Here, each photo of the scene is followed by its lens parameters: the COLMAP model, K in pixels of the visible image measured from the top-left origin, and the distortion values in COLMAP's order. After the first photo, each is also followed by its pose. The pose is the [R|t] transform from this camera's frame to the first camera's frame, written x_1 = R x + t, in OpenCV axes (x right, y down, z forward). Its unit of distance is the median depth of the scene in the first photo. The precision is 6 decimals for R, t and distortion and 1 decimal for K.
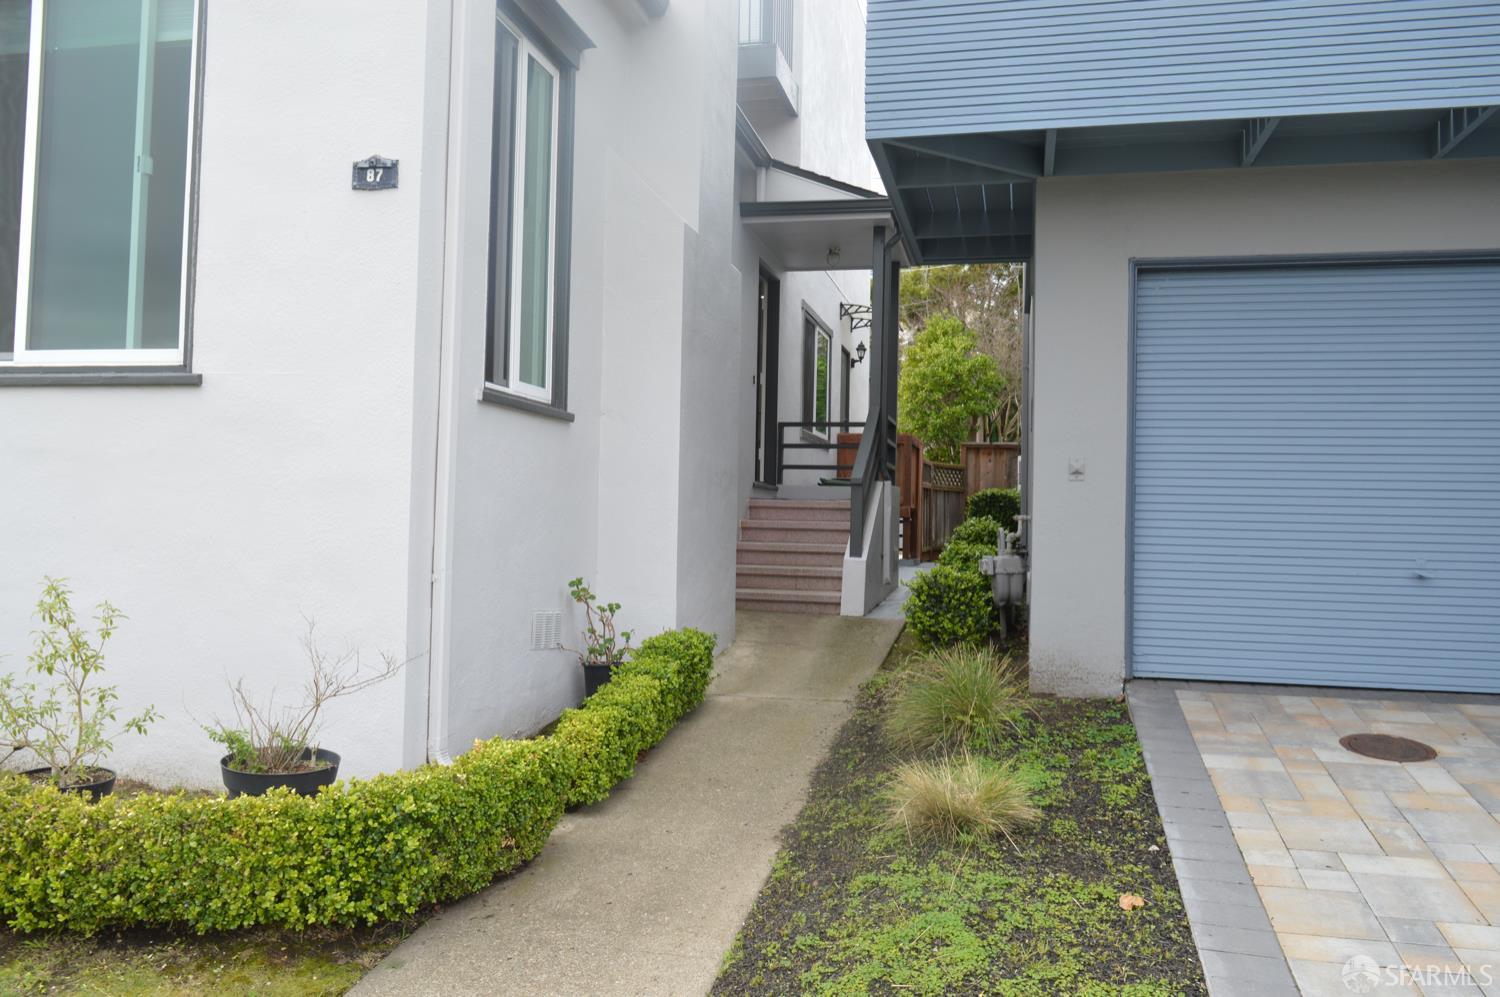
lens RADIAL K [[1176.3, 0, 750.4], [0, 1176.3, 498.4], [0, 0, 1]] dist [-0.023838, 0.012821]
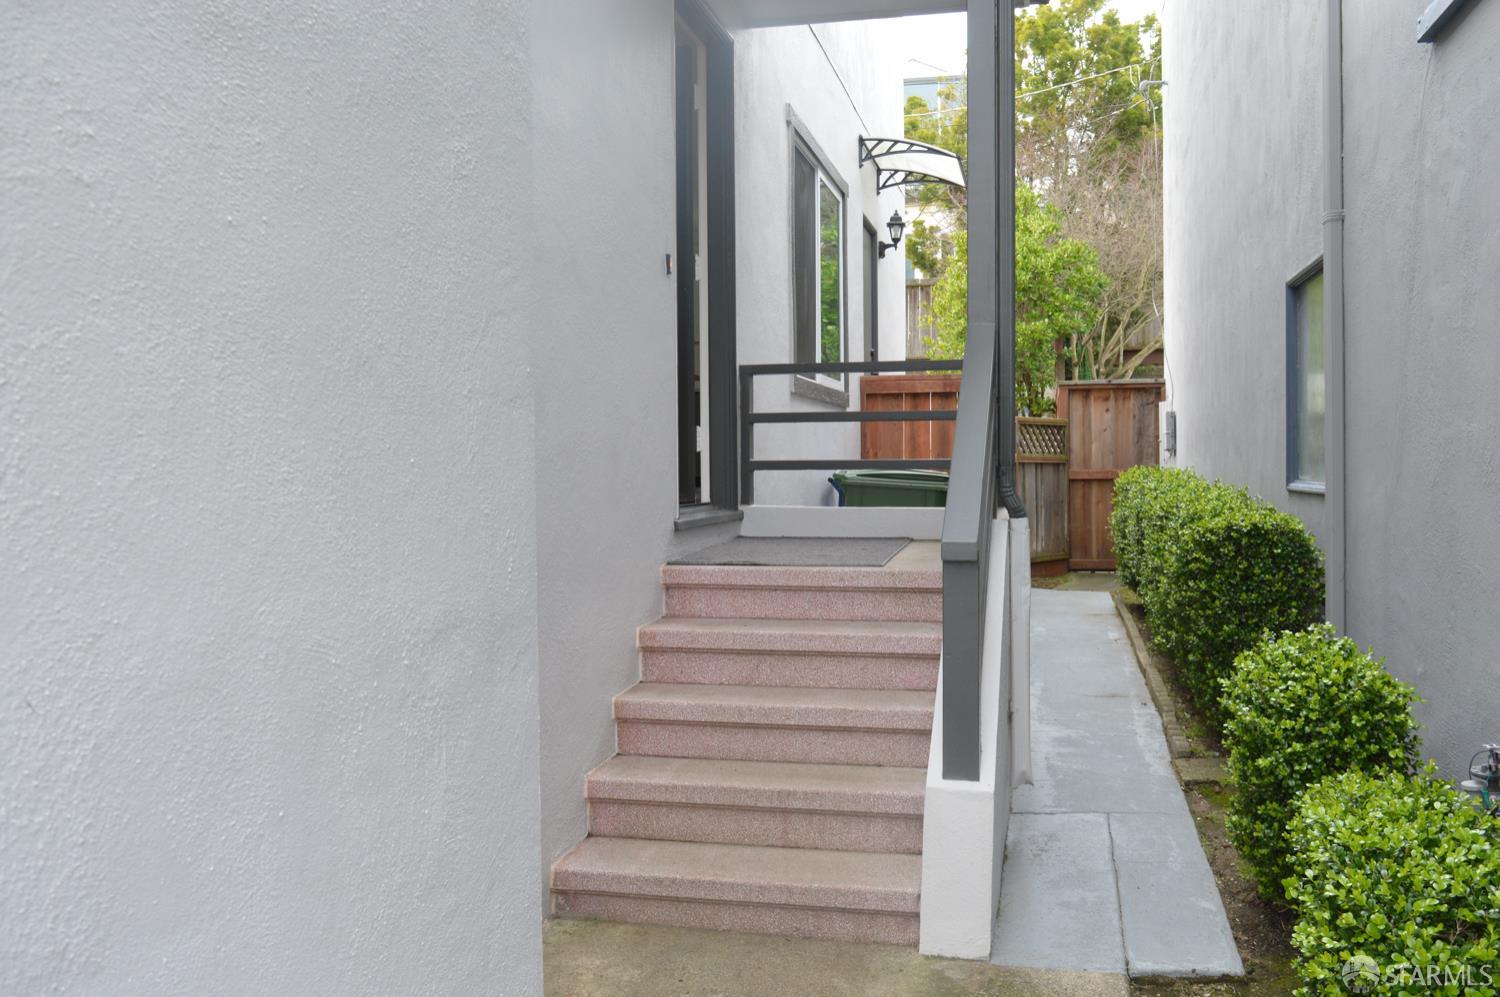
lens RADIAL K [[1408.9, 0, 747.4], [0, 1408.9, 494.7], [0, 0, 1]] dist [0.018748, 0.000000]
pose [[0.999521, -0.030534, 0.005103, 0.021942], [0.030323, 0.998843, 0.037324, -0.034910], [-0.006237, -0.037151, 0.999290, 0.450065]]
